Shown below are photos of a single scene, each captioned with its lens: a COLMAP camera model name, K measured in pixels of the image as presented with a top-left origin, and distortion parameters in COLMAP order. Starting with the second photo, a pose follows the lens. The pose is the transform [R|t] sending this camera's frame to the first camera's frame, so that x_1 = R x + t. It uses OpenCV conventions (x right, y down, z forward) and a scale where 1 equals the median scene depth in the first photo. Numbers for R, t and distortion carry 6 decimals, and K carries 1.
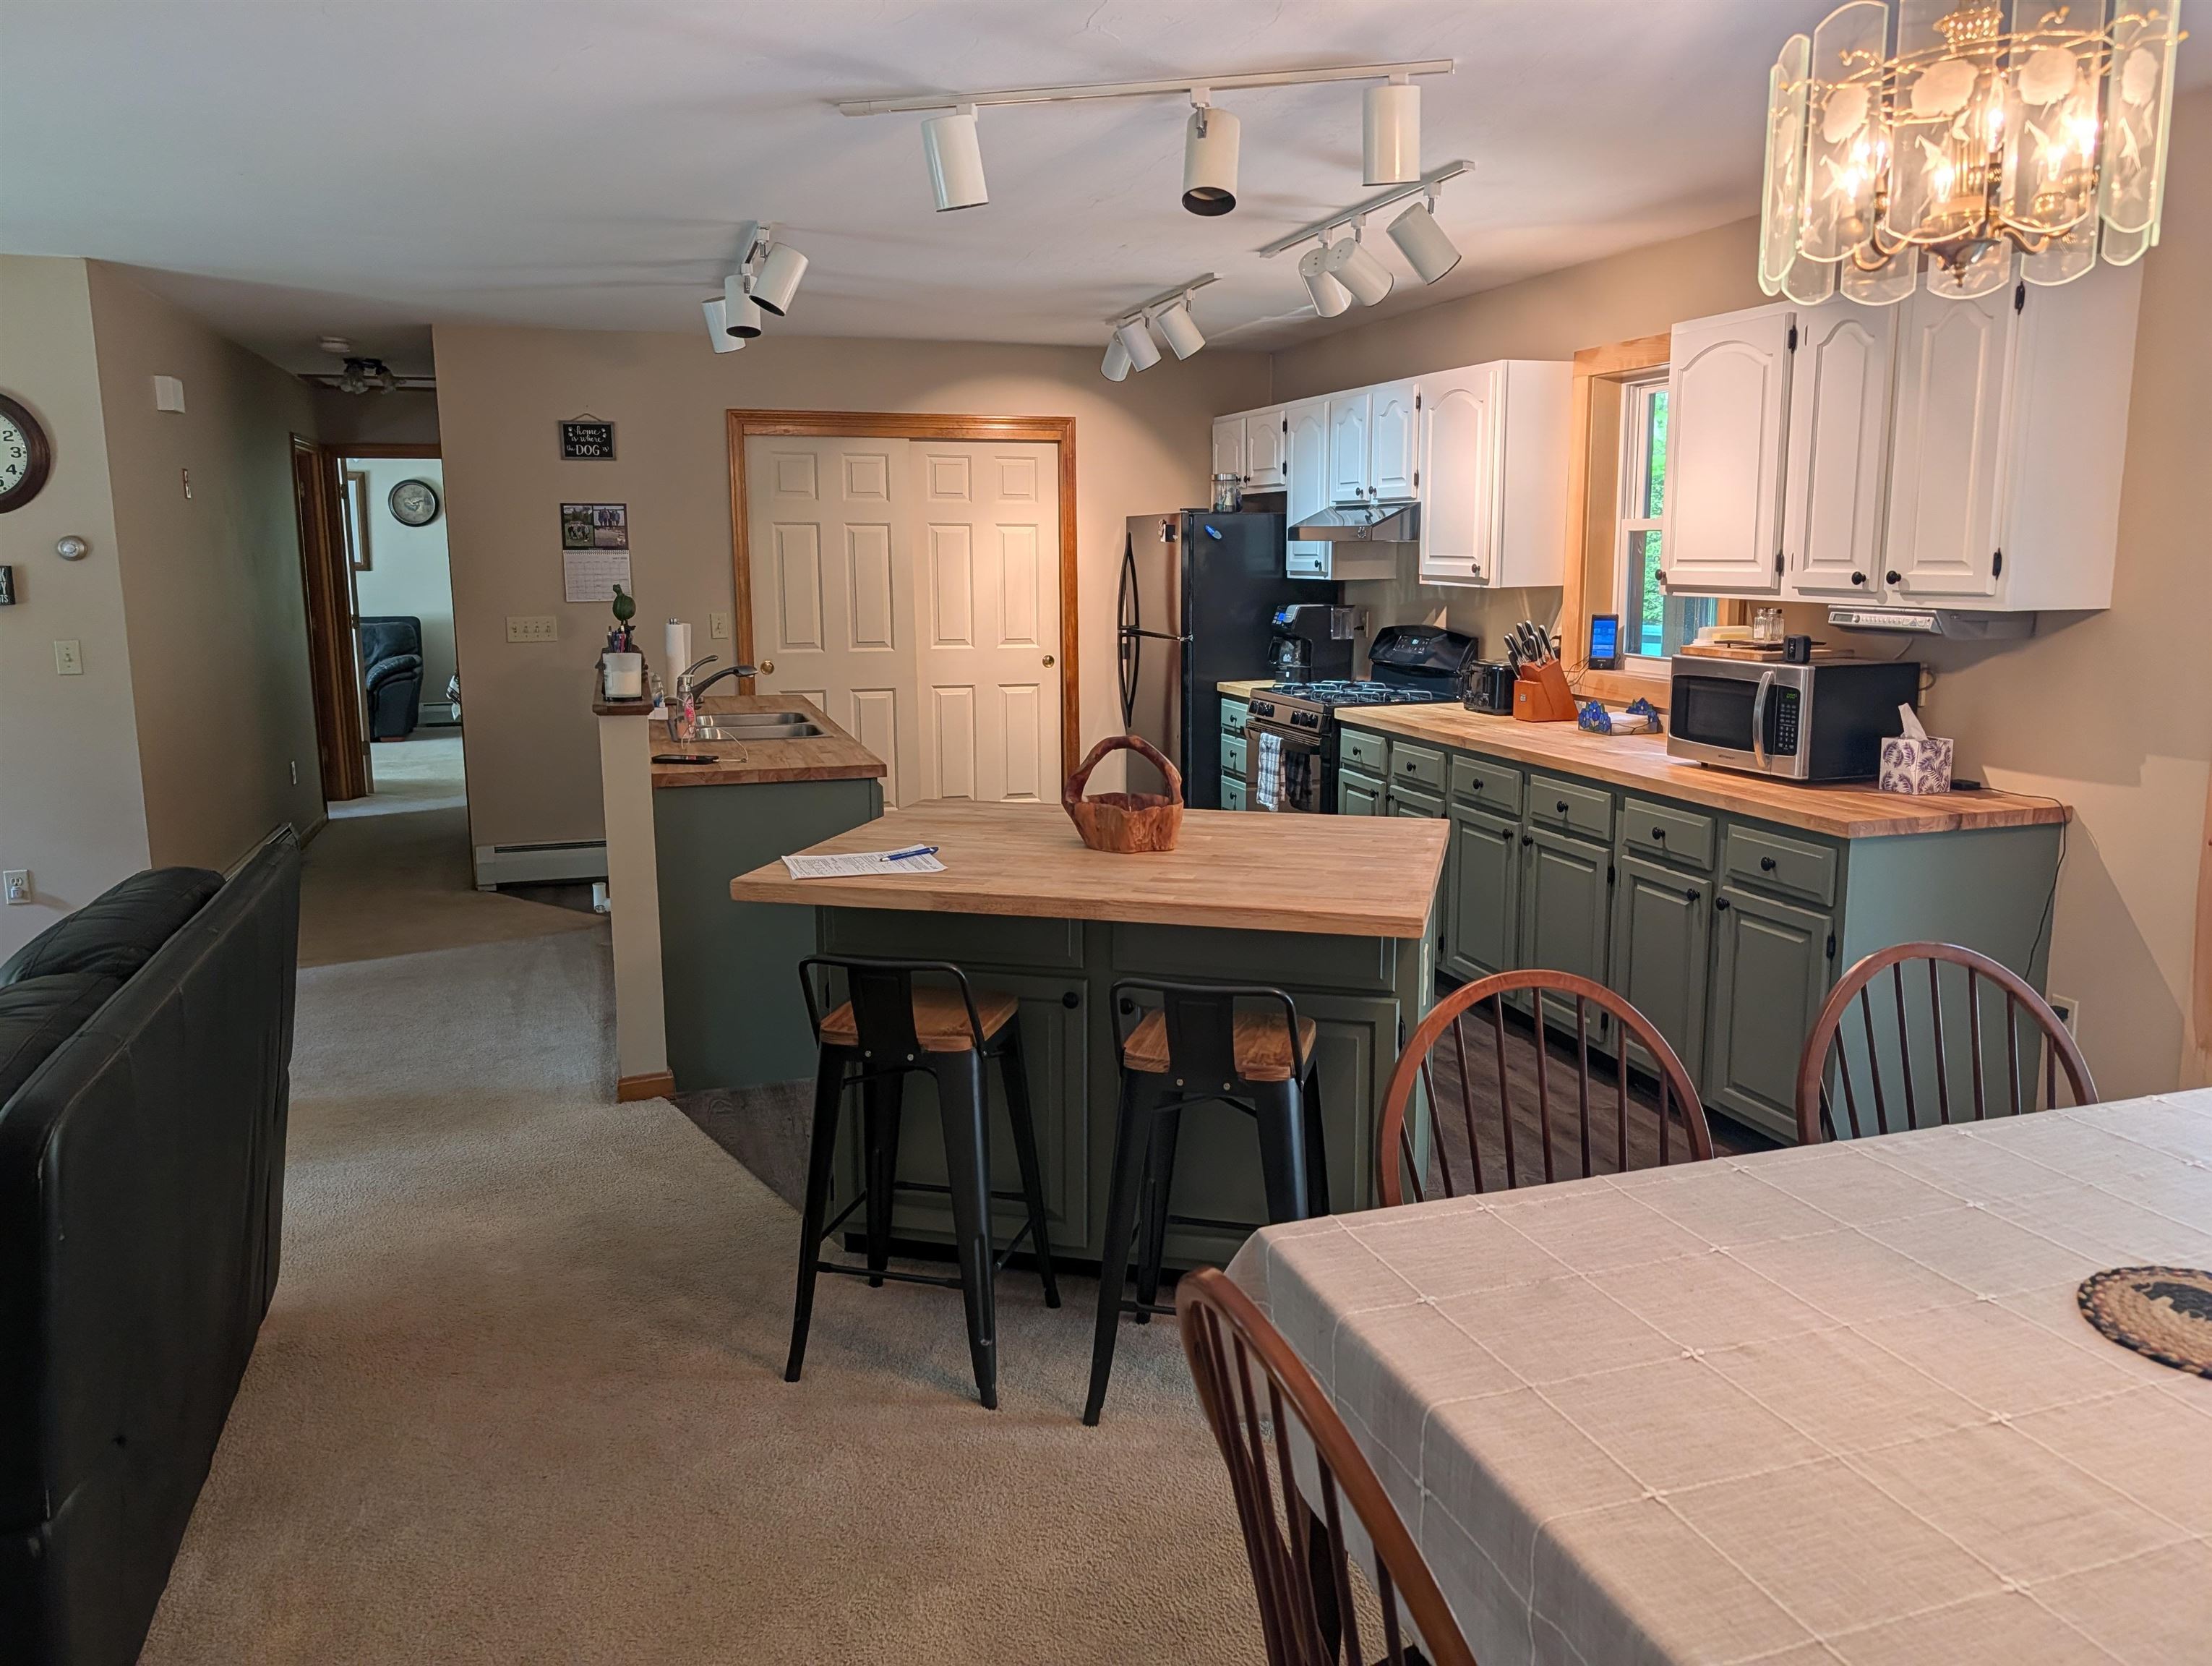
lens RADIAL K [[1556.6, 0, 1111.7], [0, 1556.6, 819.5], [0, 0, 1]] dist [-0.008779, -0.005308]
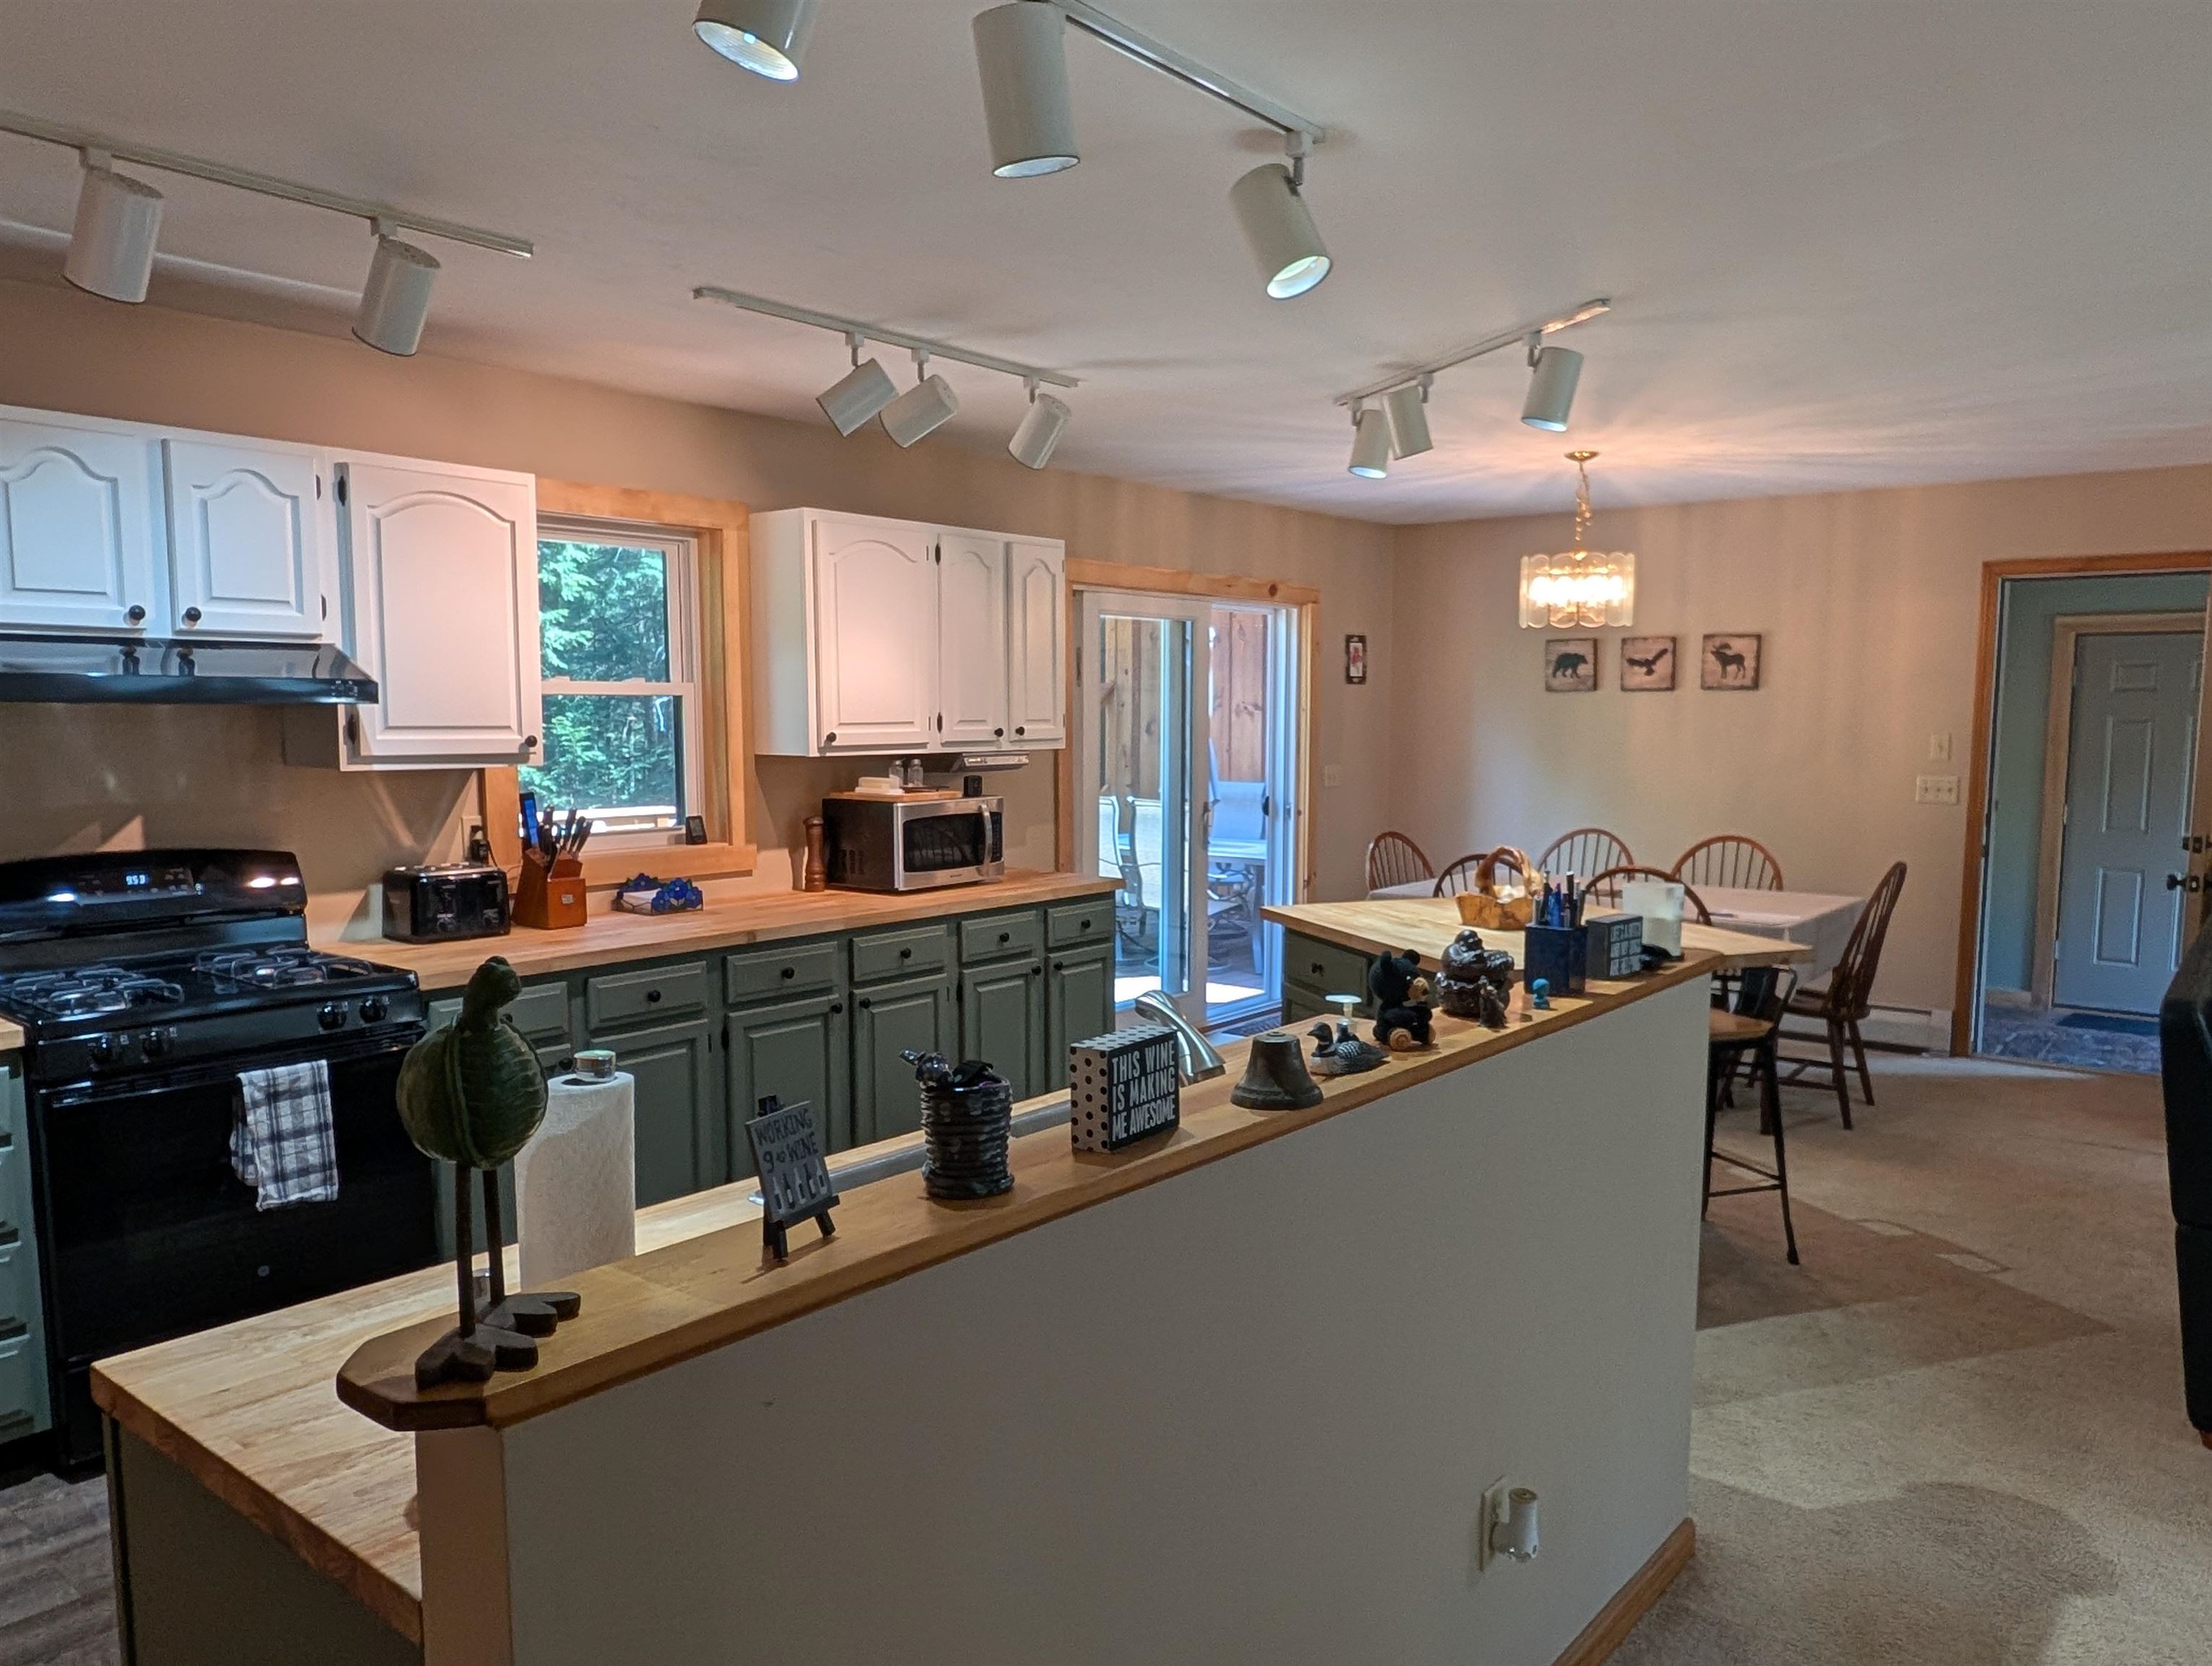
lens RADIAL K [[1561.2, 0, 1109.2], [0, 1561.2, 841.0], [0, 0, 1]] dist [0.005528, 0.001399]
pose [[-0.533599, -0.070462, 0.842797, -0.553465], [0.147578, 0.973477, 0.174824, -0.204294], [-0.832762, 0.217664, -0.509048, 1.157157]]
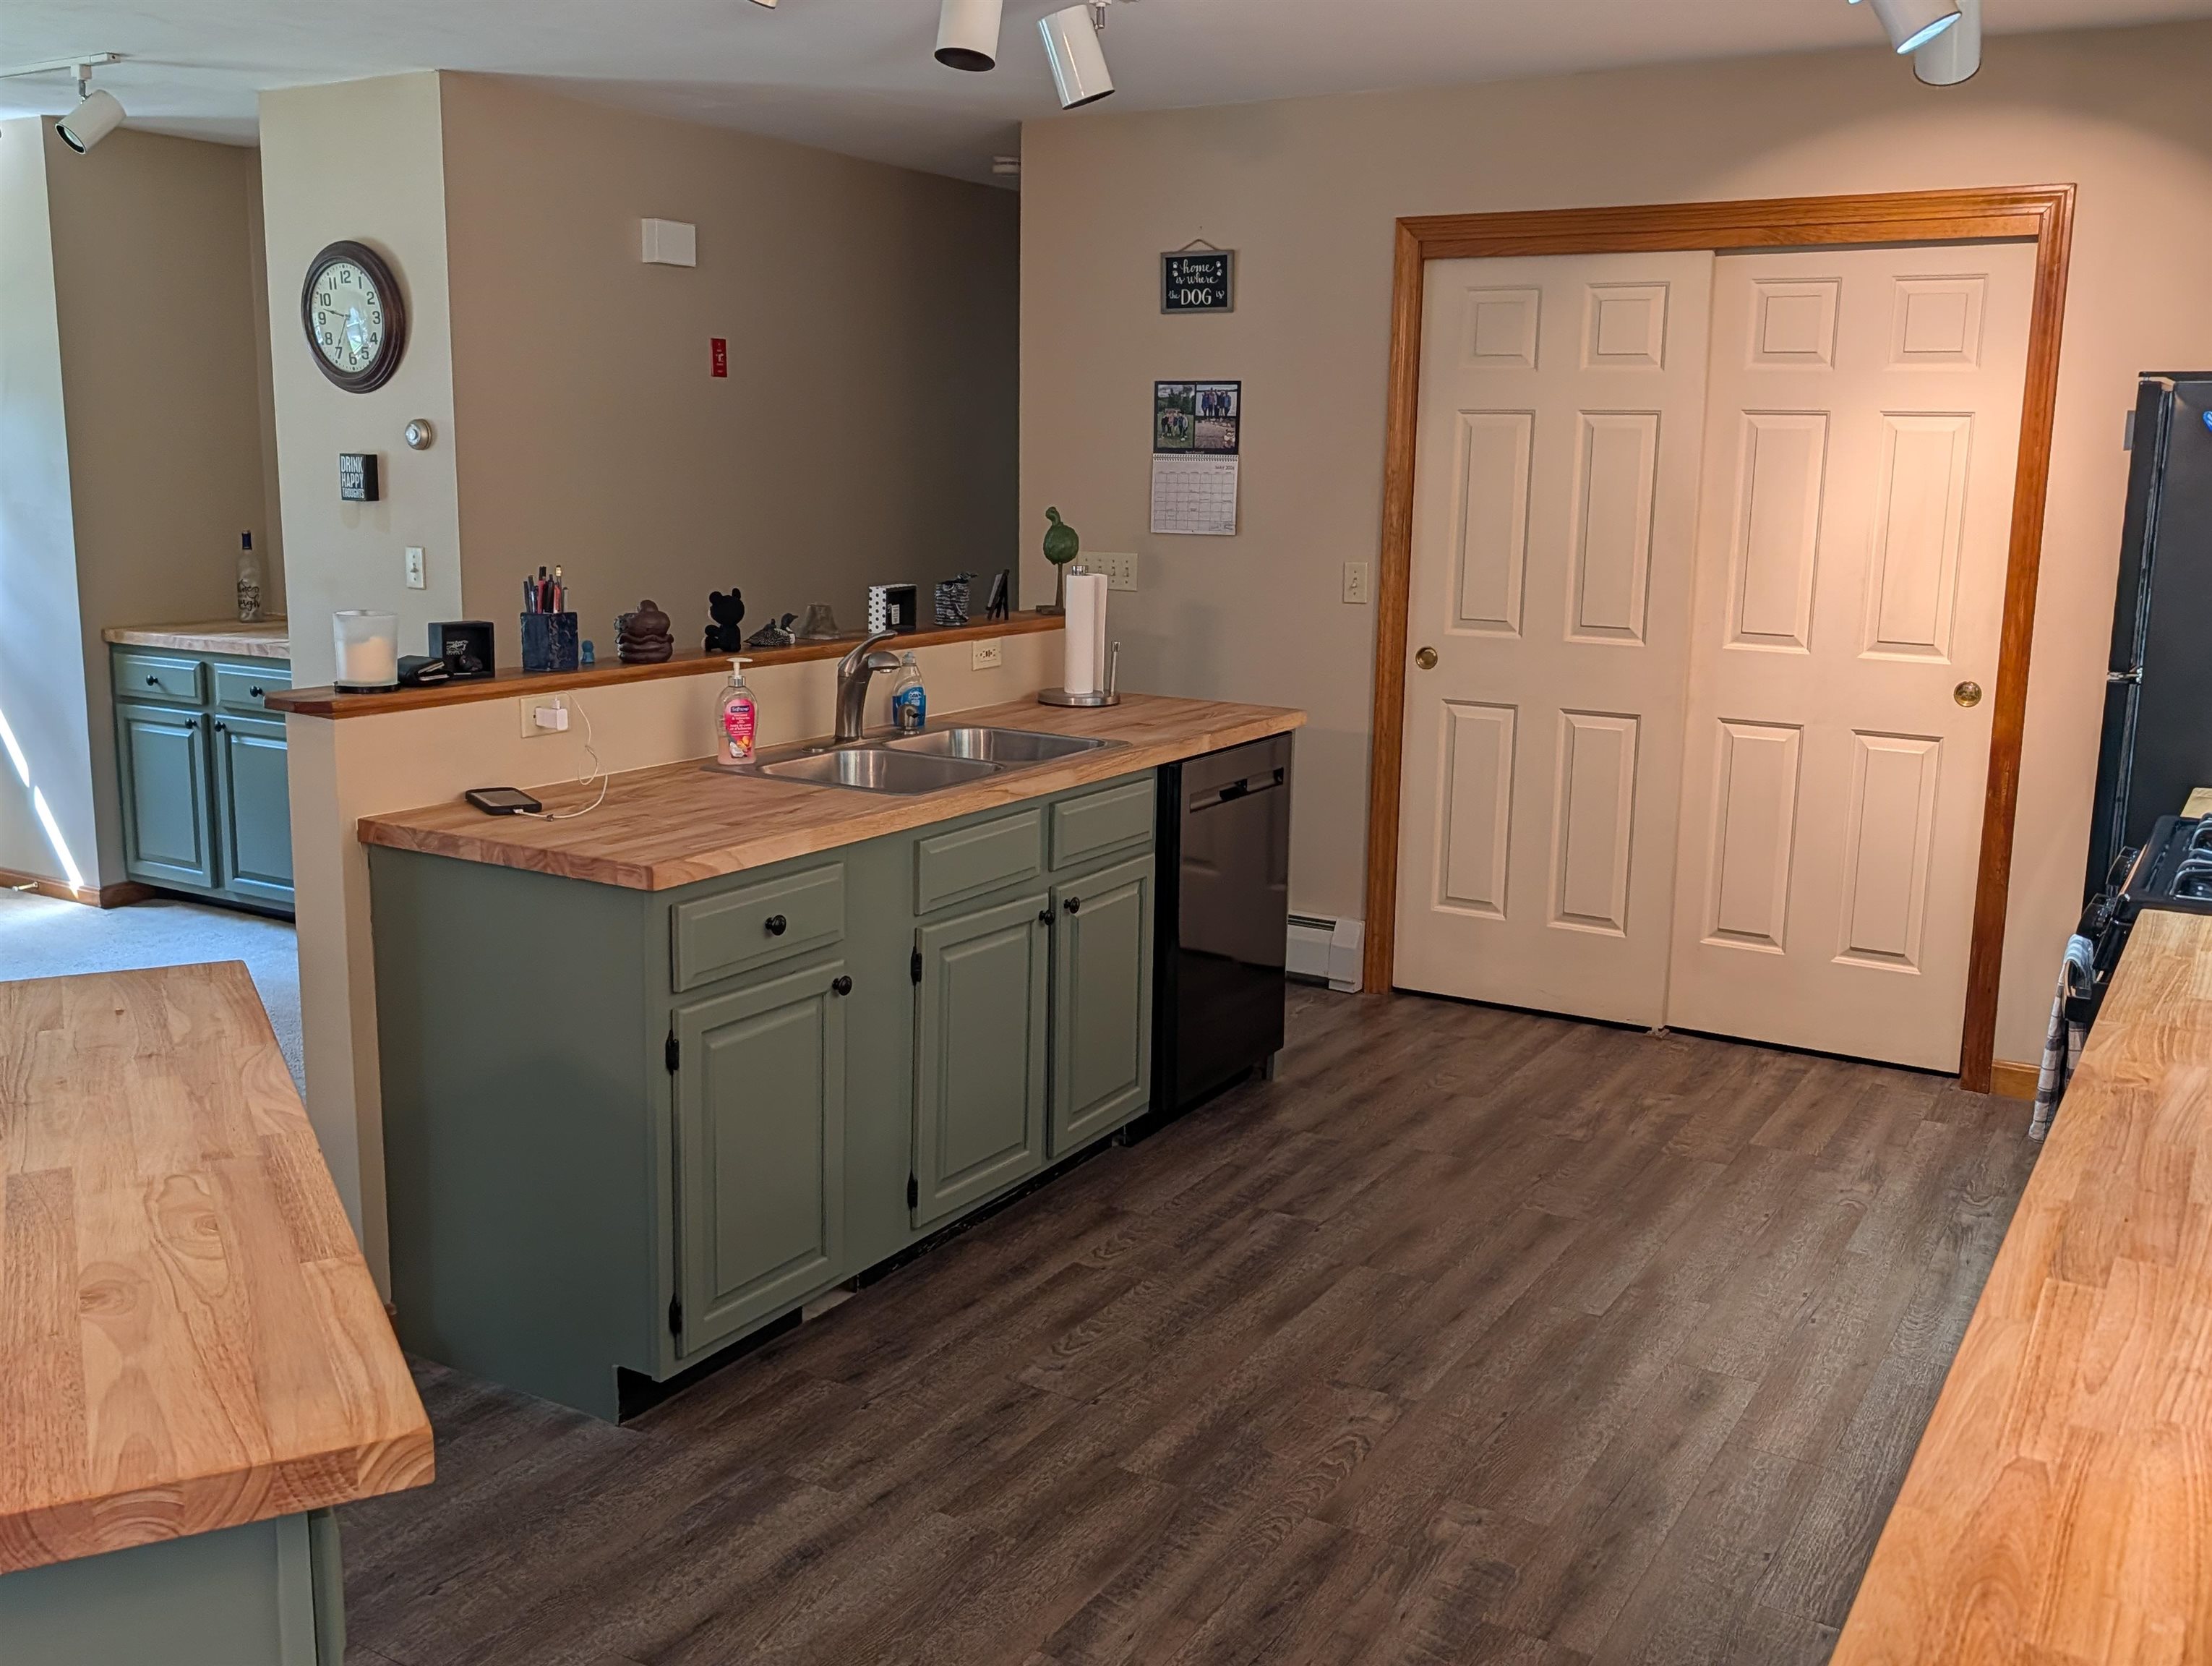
lens RADIAL K [[1992.7, 0, 1111.6], [0, 1992.7, 829.1], [0, 0, 1]] dist [0.054508, -0.053369]
pose [[0.662482, 0.151290, -0.733641, 0.361401], [-0.144365, 0.986818, 0.073137, -0.097160], [0.735035, 0.057460, 0.675590, 0.548085]]
